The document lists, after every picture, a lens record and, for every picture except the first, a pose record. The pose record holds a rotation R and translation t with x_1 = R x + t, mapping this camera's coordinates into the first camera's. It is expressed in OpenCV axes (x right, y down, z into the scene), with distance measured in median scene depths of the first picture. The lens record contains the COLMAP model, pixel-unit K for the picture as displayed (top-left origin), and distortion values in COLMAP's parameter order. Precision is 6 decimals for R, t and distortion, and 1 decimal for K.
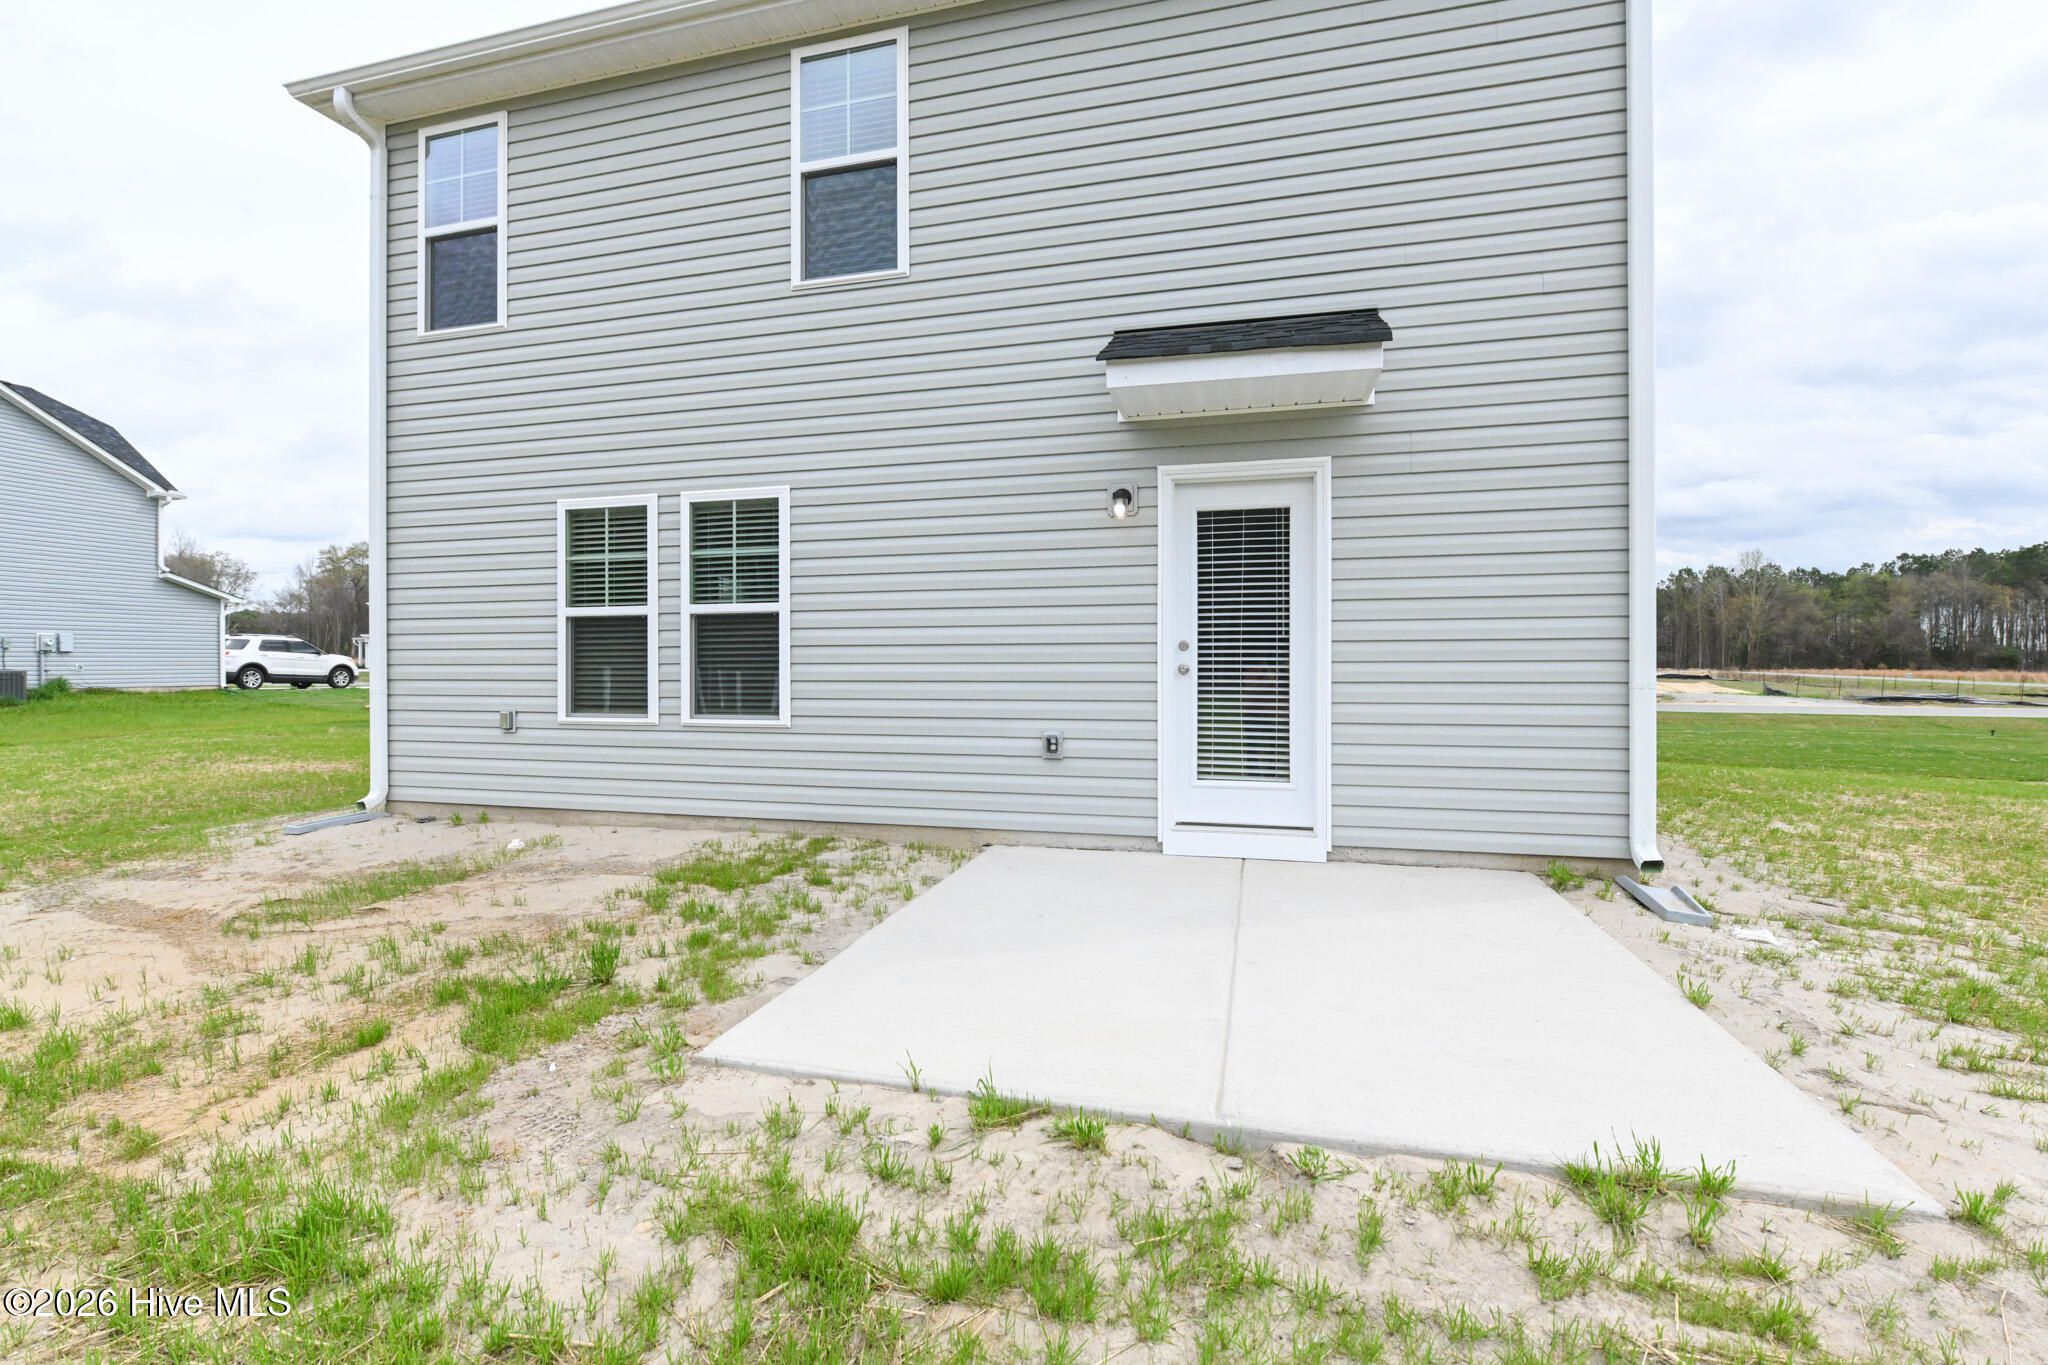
lens RADIAL K [[895.9, 0, 1024.0], [0, 895.9, 682.5], [0, 0, 1]] dist [-0.000029, -0.000011]
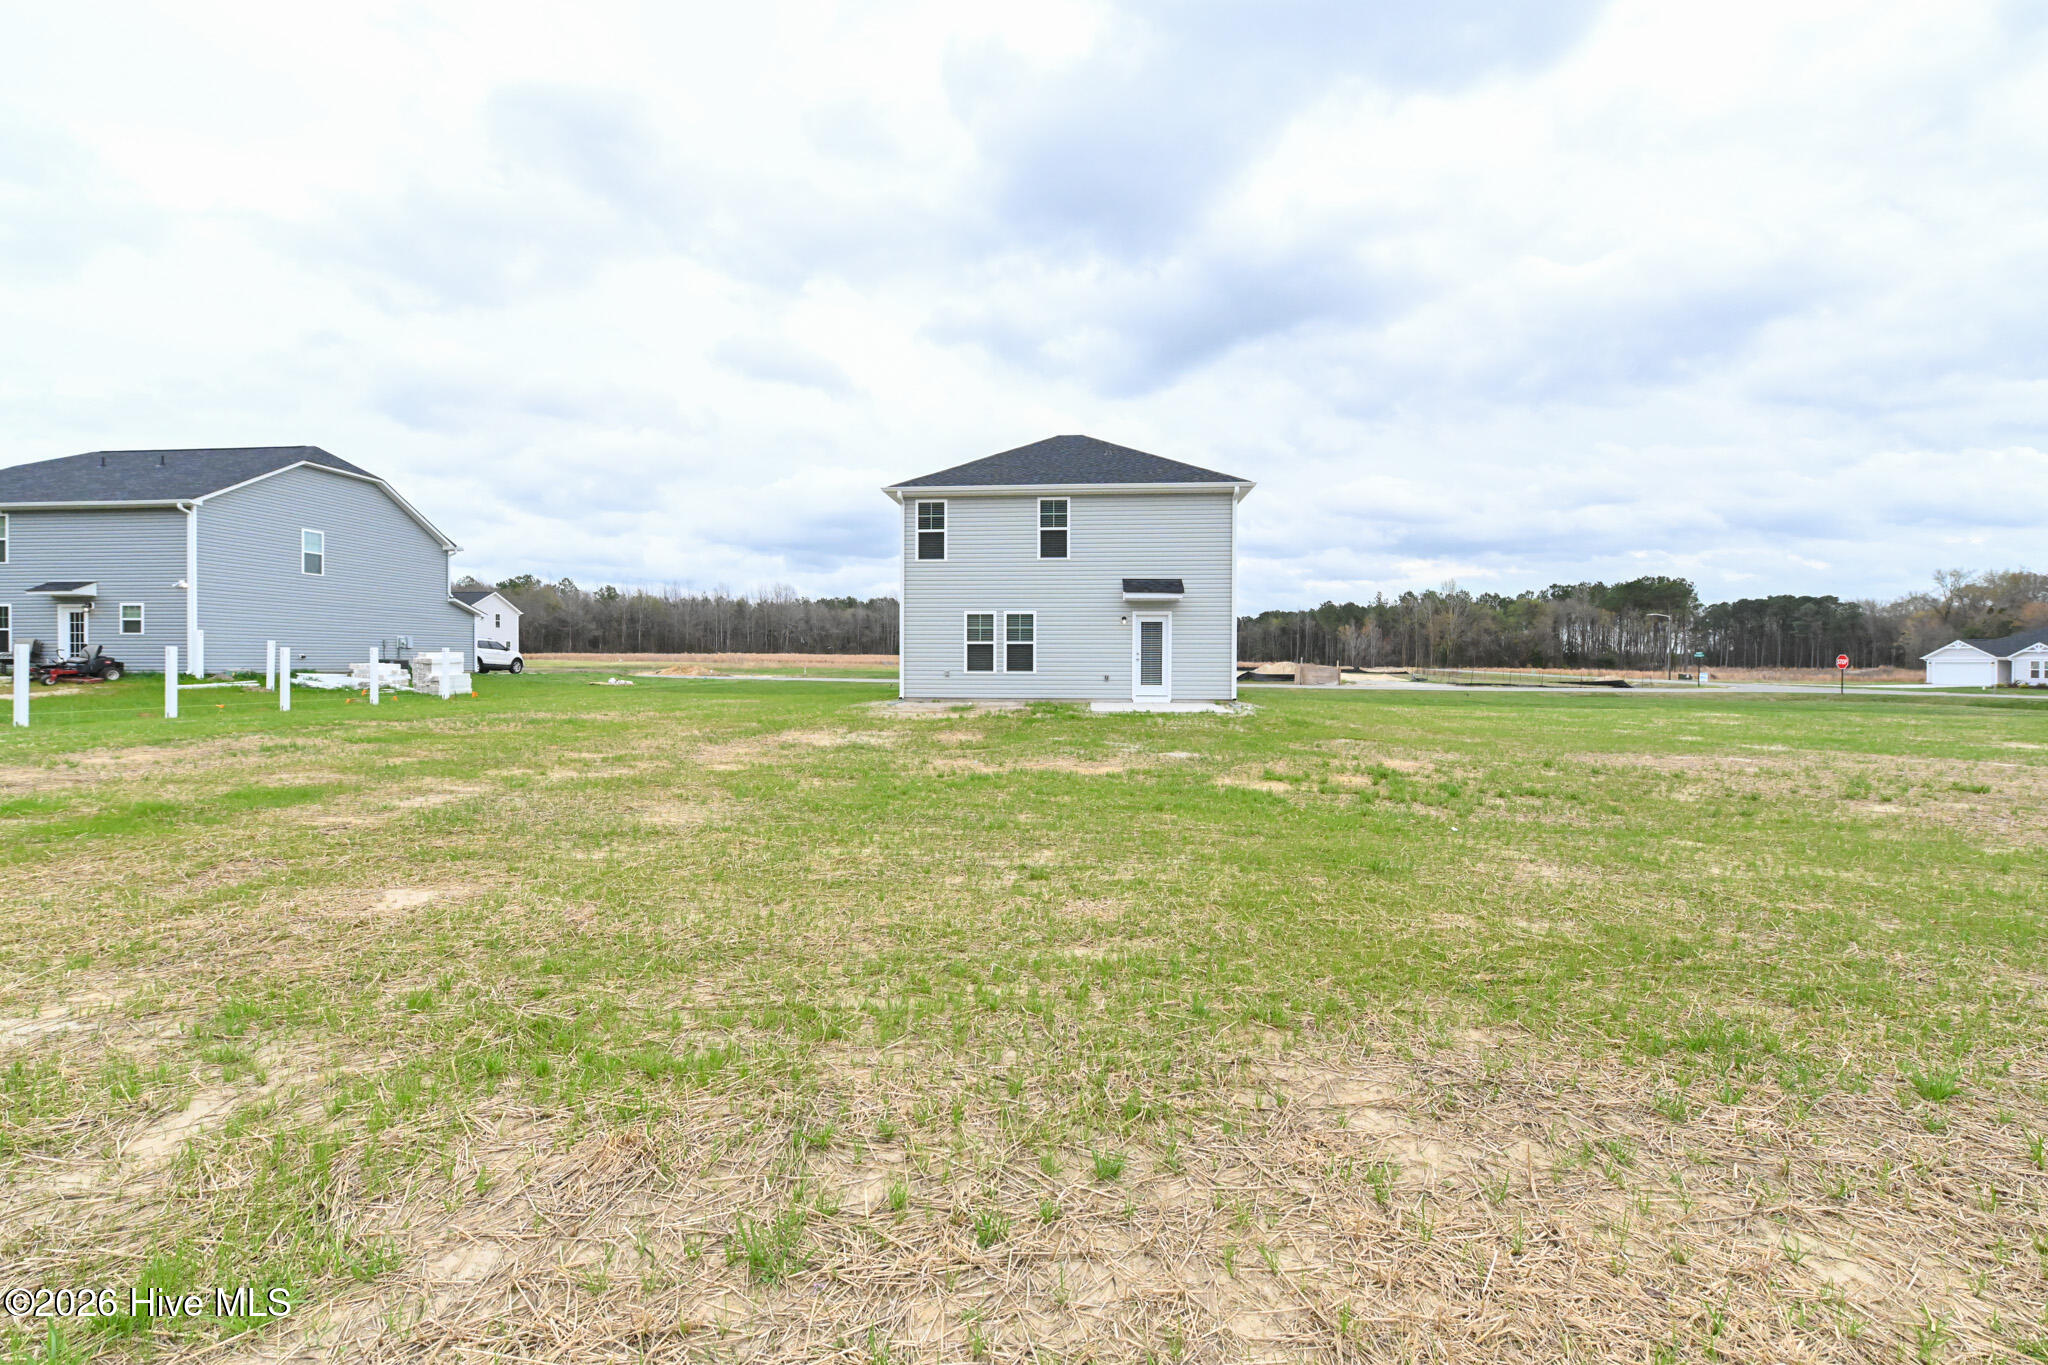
lens RADIAL K [[832.7, 0, 1024.0], [0, 832.7, 682.5], [0, 0, 1]] dist [0.000239, 0.000013]
pose [[0.984069, 0.001098, 0.177785, -0.825730], [-0.001819, 0.999991, 0.003894, 0.063263], [-0.177779, -0.004155, 0.984062, -2.178863]]
